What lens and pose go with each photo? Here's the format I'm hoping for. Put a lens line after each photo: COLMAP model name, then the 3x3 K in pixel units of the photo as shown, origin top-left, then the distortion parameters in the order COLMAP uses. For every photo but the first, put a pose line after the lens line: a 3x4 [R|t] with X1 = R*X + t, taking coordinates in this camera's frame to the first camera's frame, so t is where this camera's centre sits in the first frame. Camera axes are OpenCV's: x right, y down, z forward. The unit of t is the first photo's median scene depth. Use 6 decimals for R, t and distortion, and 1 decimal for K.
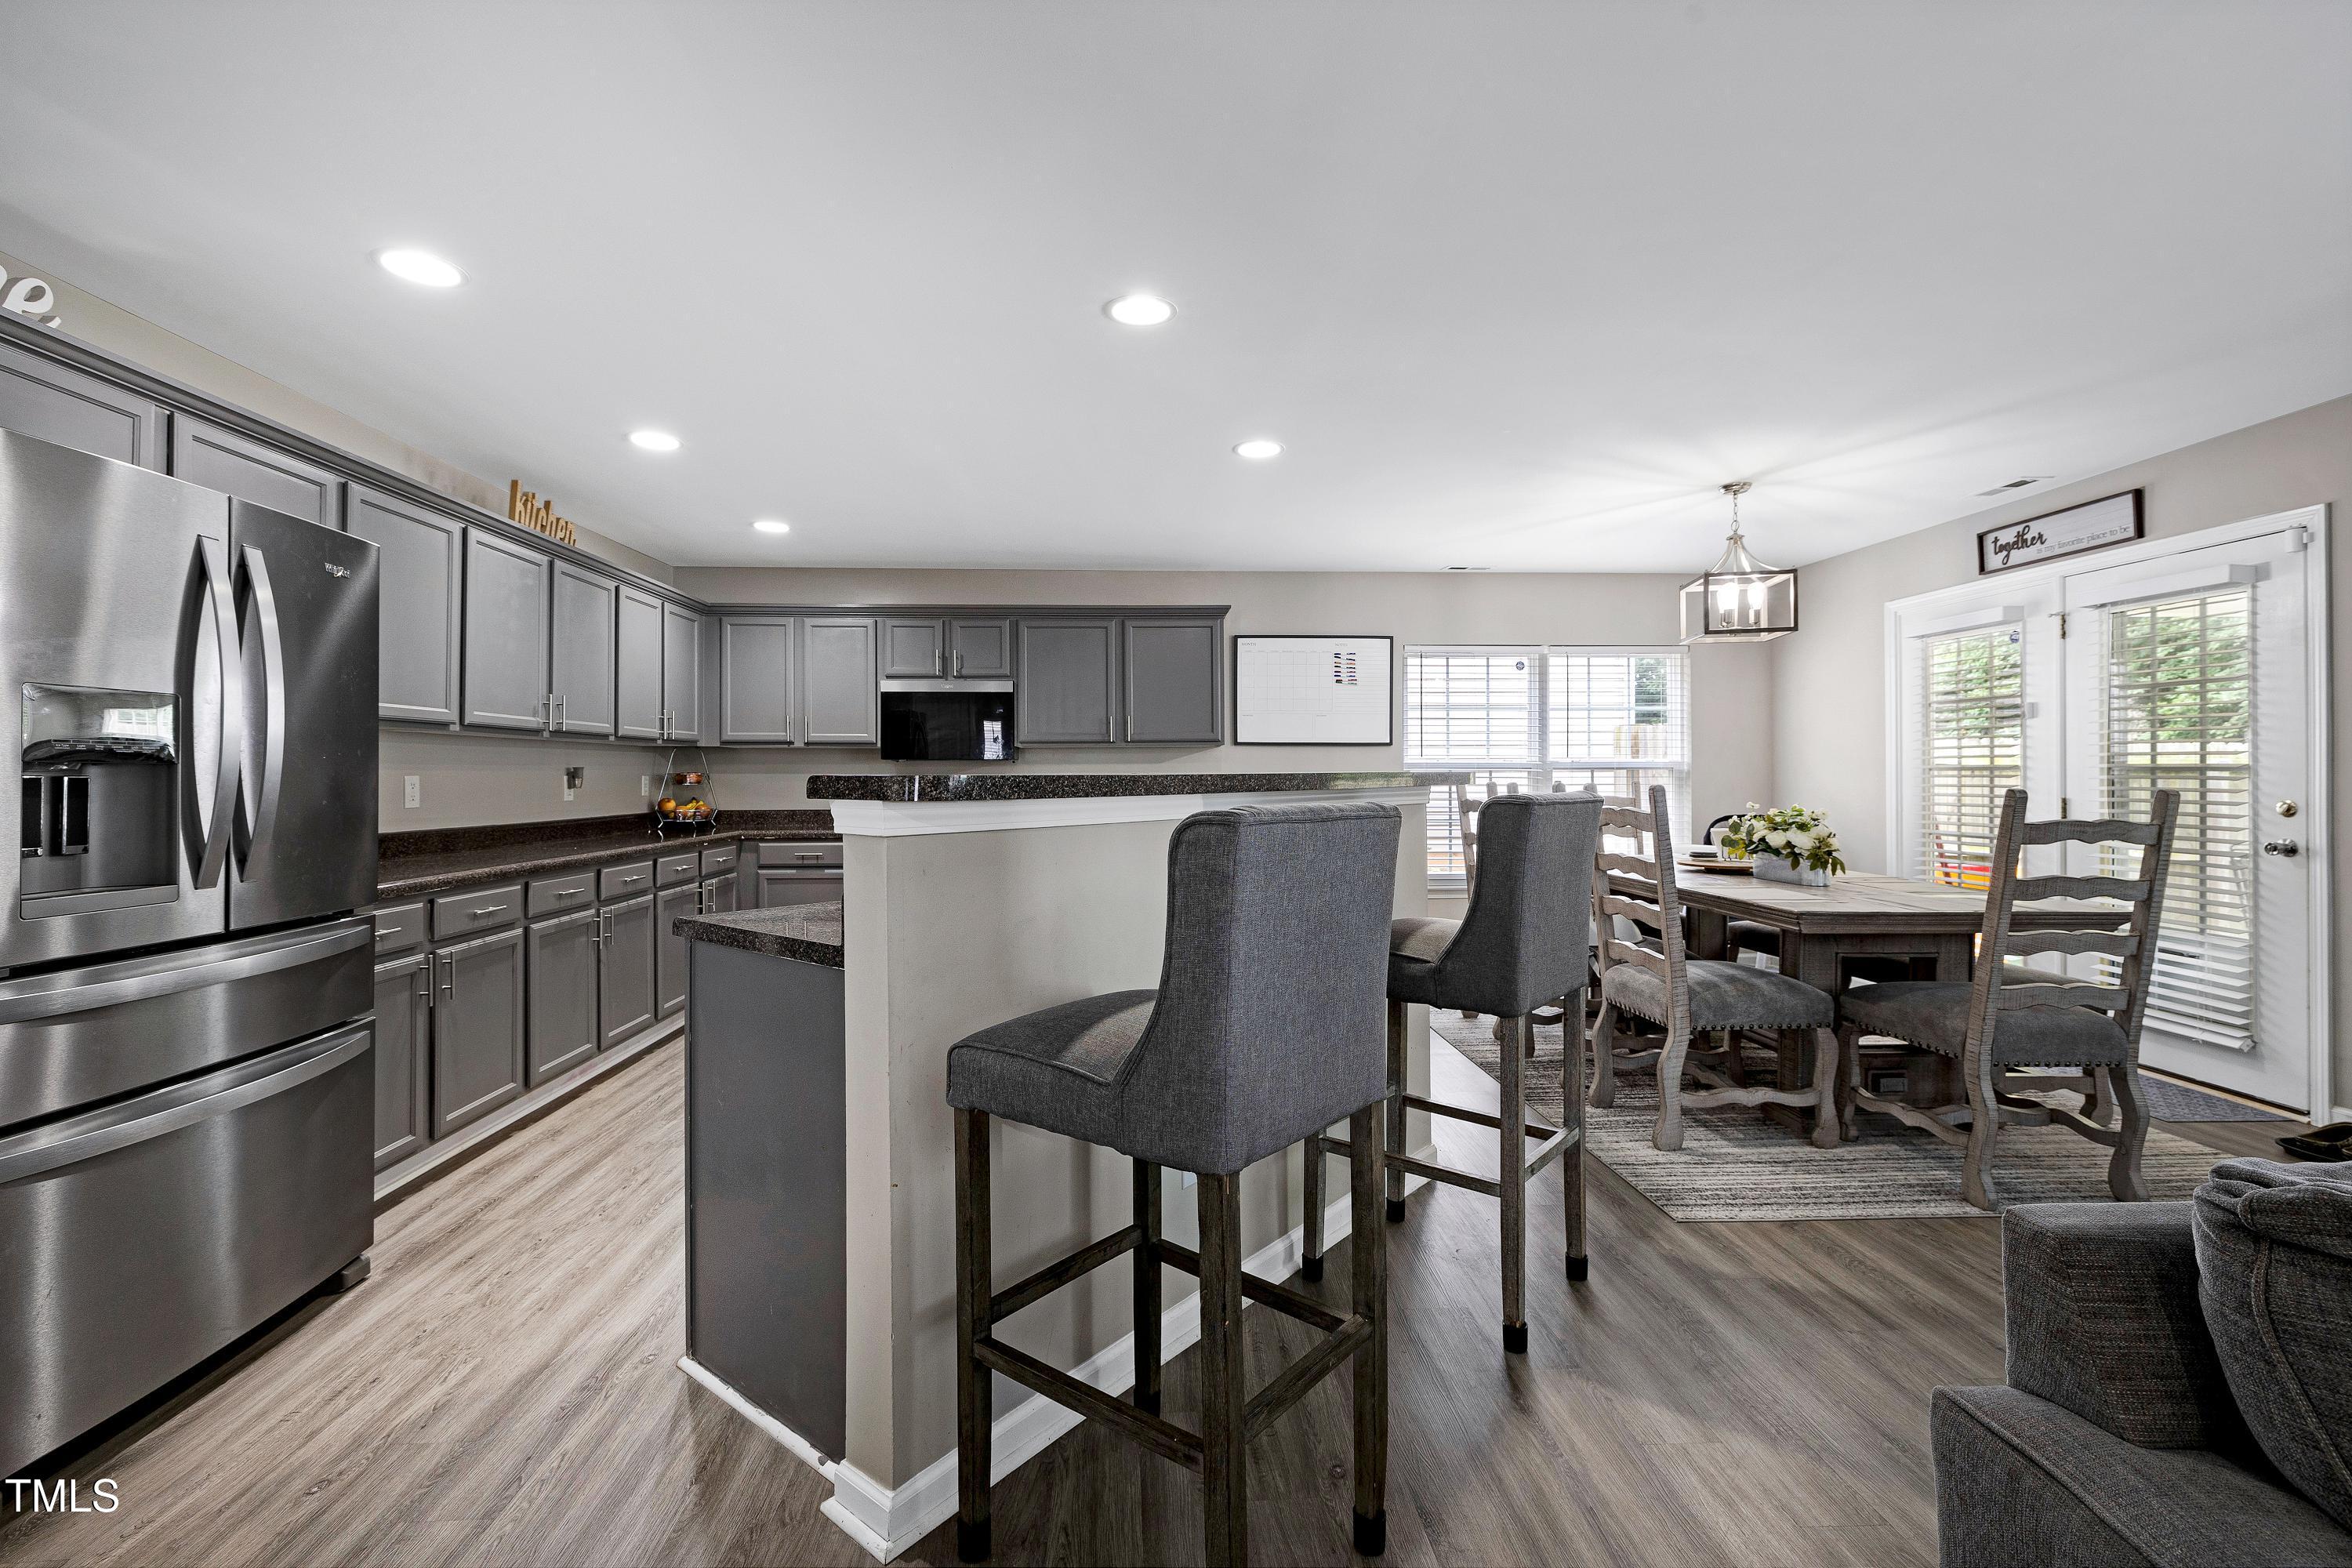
lens RADIAL K [[993.2, 0, 1175.4], [0, 993.2, 772.1], [0, 0, 1]] dist [-0.001371, -0.000053]
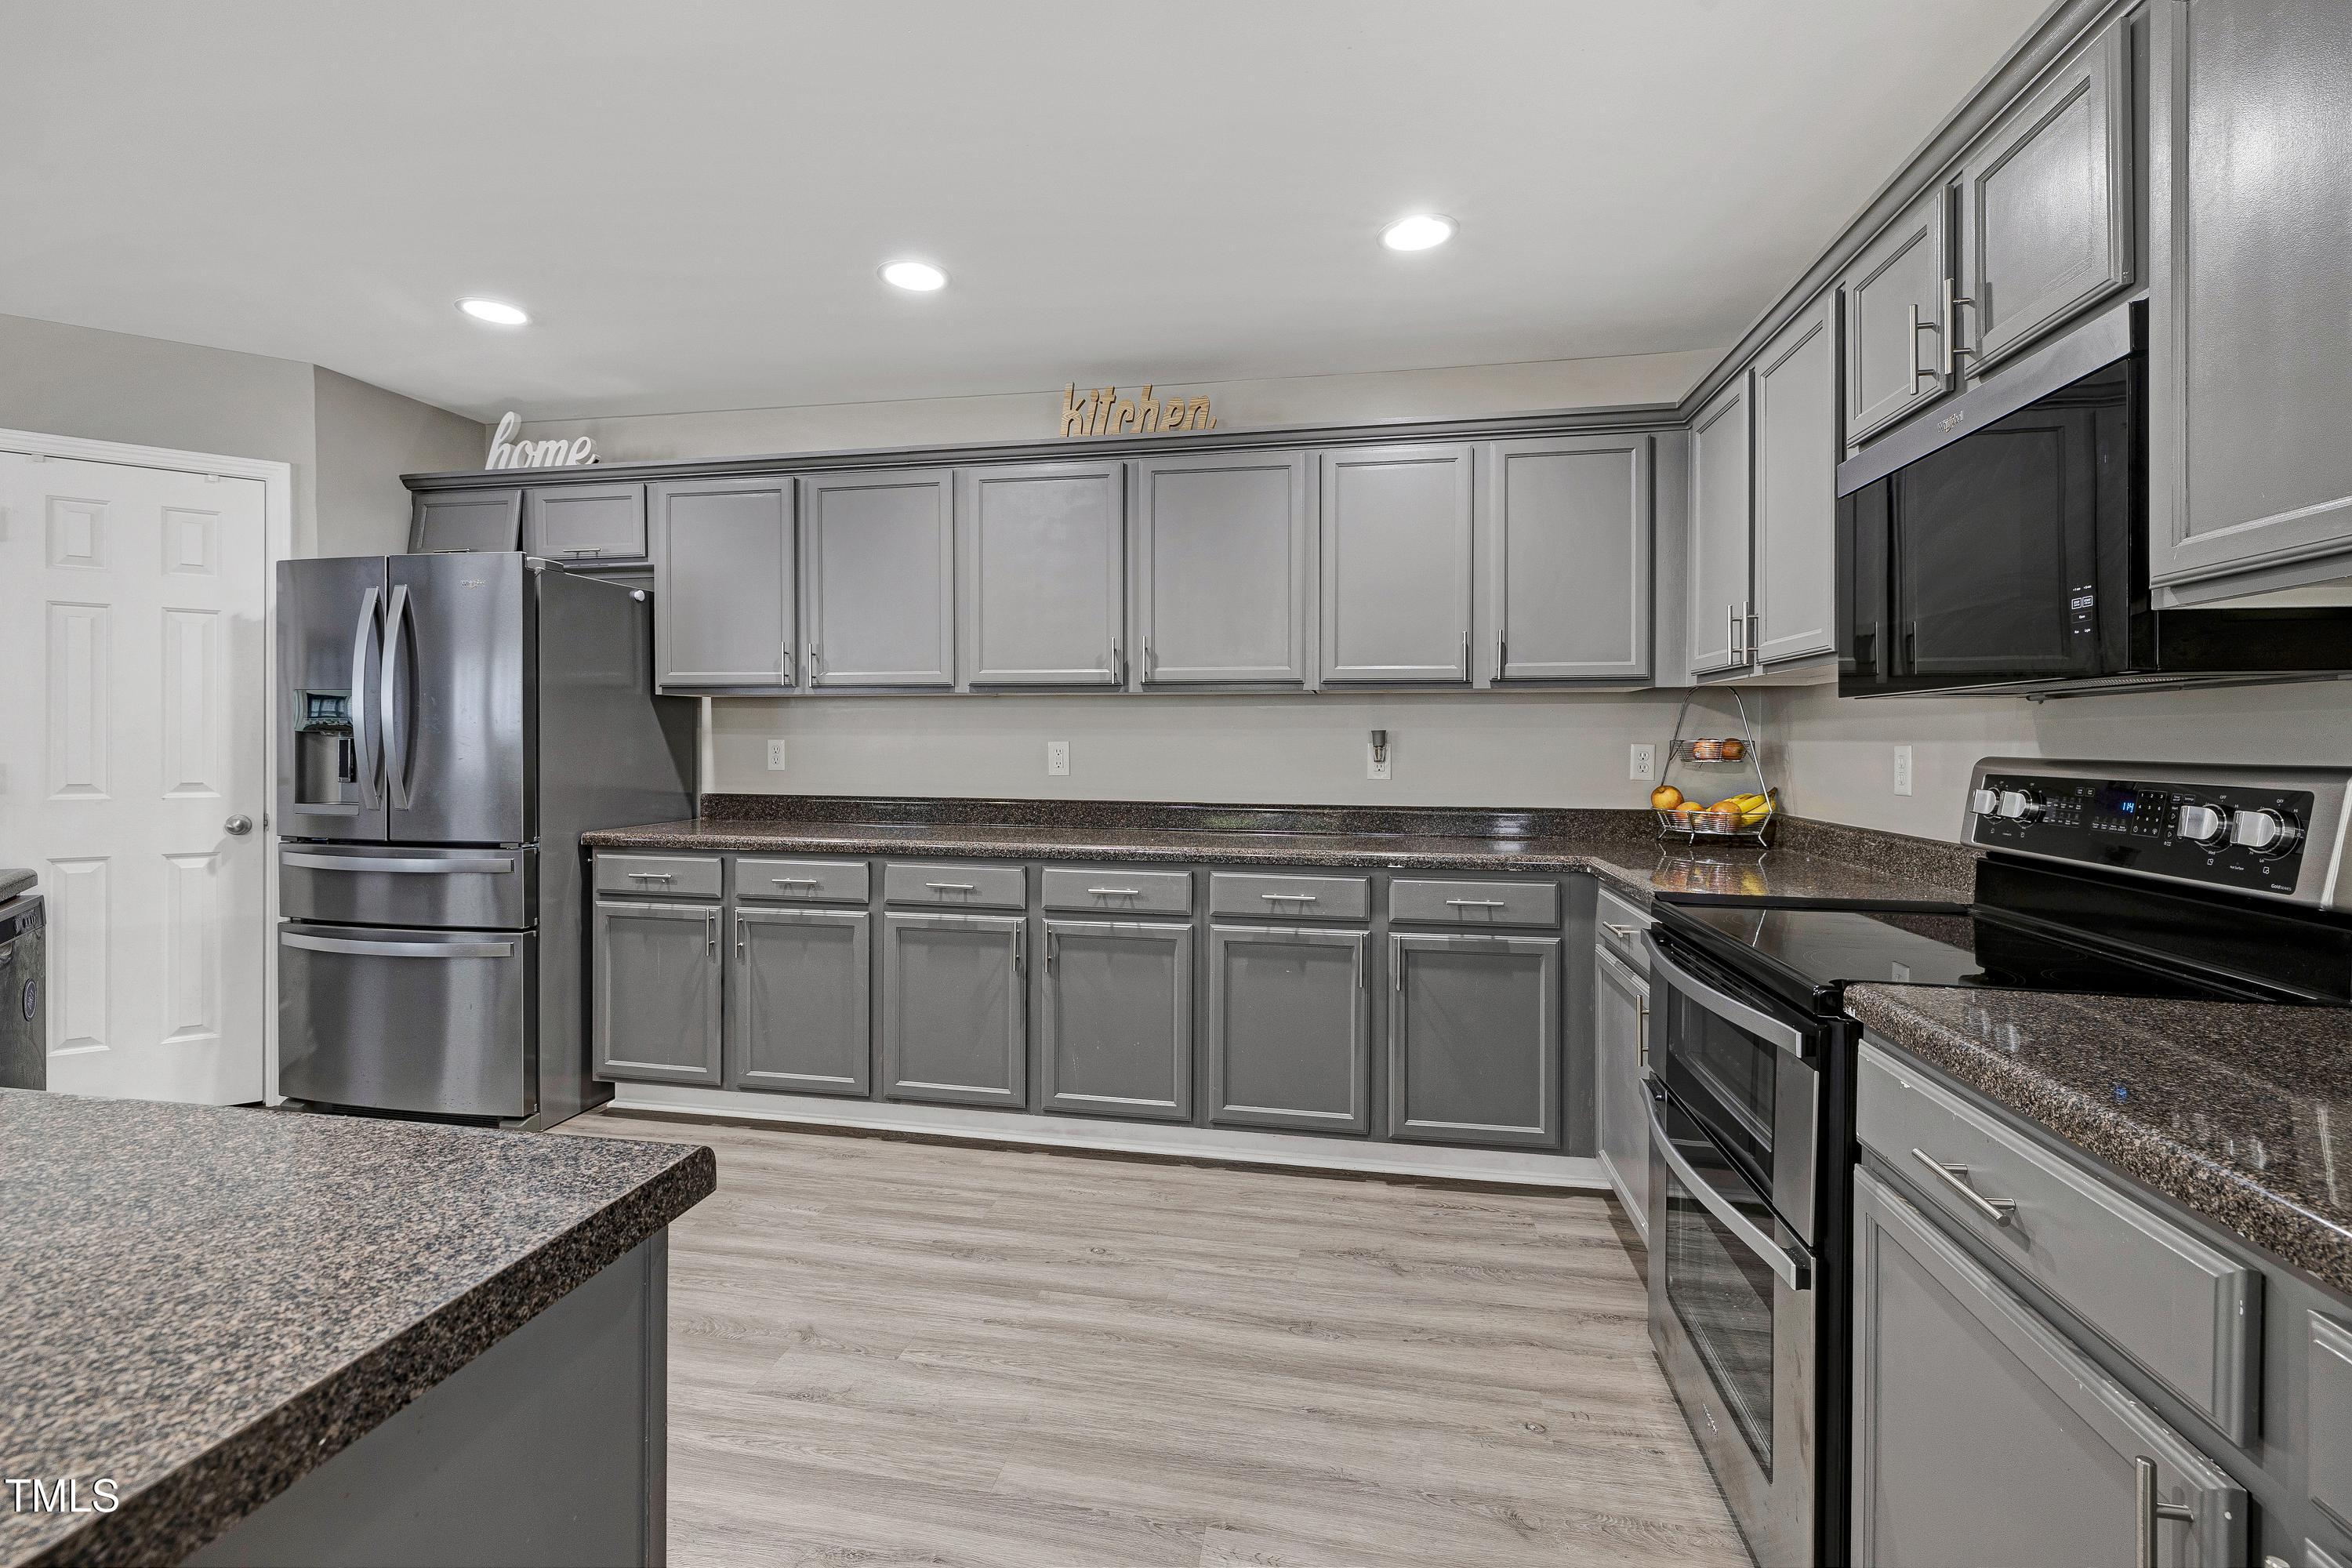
lens RADIAL K [[993.2, 0, 1180.4], [0, 993.2, 761.1], [0, 0, 1]] dist [-0.001371, -0.000053]
pose [[-0.227934, 0.015601, -0.973552, 0.127557], [-0.000755, 0.999868, 0.016200, 0.006656], [0.973676, 0.004428, -0.227892, 1.332556]]
